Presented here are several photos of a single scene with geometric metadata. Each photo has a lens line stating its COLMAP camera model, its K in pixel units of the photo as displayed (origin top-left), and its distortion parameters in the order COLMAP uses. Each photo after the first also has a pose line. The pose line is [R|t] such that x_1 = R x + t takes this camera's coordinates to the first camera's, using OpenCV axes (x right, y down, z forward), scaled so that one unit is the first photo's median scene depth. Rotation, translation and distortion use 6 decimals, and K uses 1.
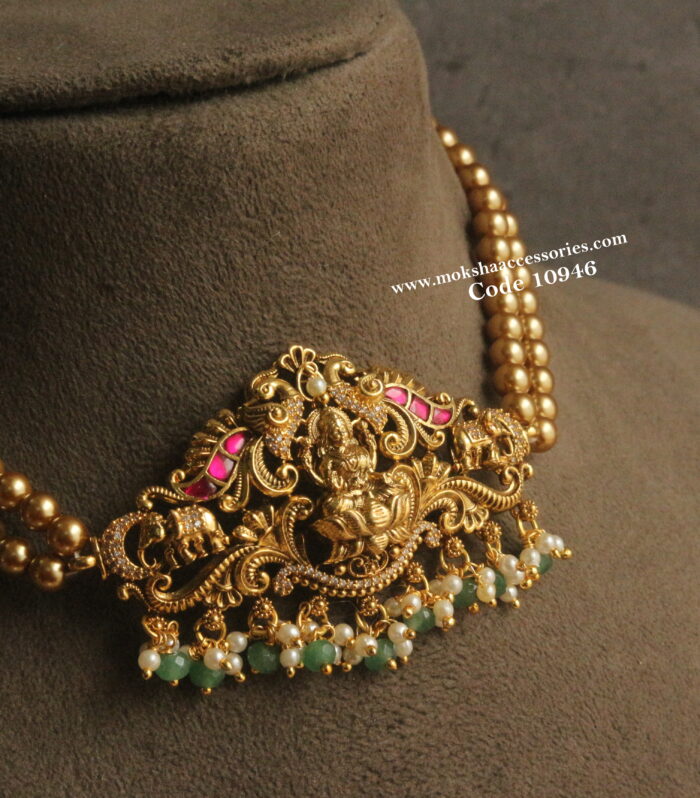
lens RADIAL K [[3214.0, 0, 344.6], [0, 3214.0, 425.6], [0, 0, 1]] dist [0.057945, 0.000000]
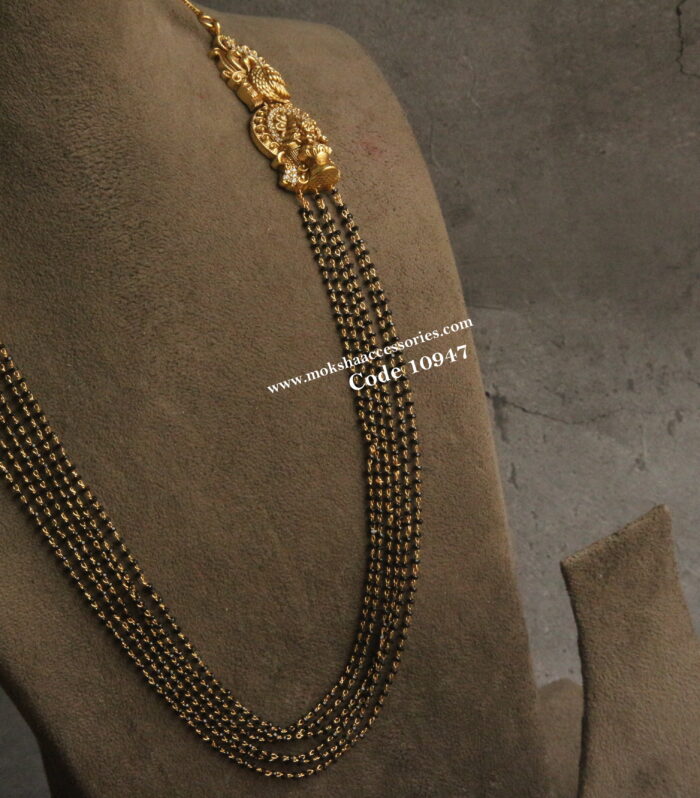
lens RADIAL K [[3214.0, 0, 354.8], [0, 3214.0, 395.7], [0, 0, 1]] dist [0.057945, 0.000000]
pose [[0.991582, -0.112406, -0.064261, 0.268469], [0.118456, 0.987937, 0.099740, -0.014119], [0.052275, -0.106513, 0.992936, -0.961681]]
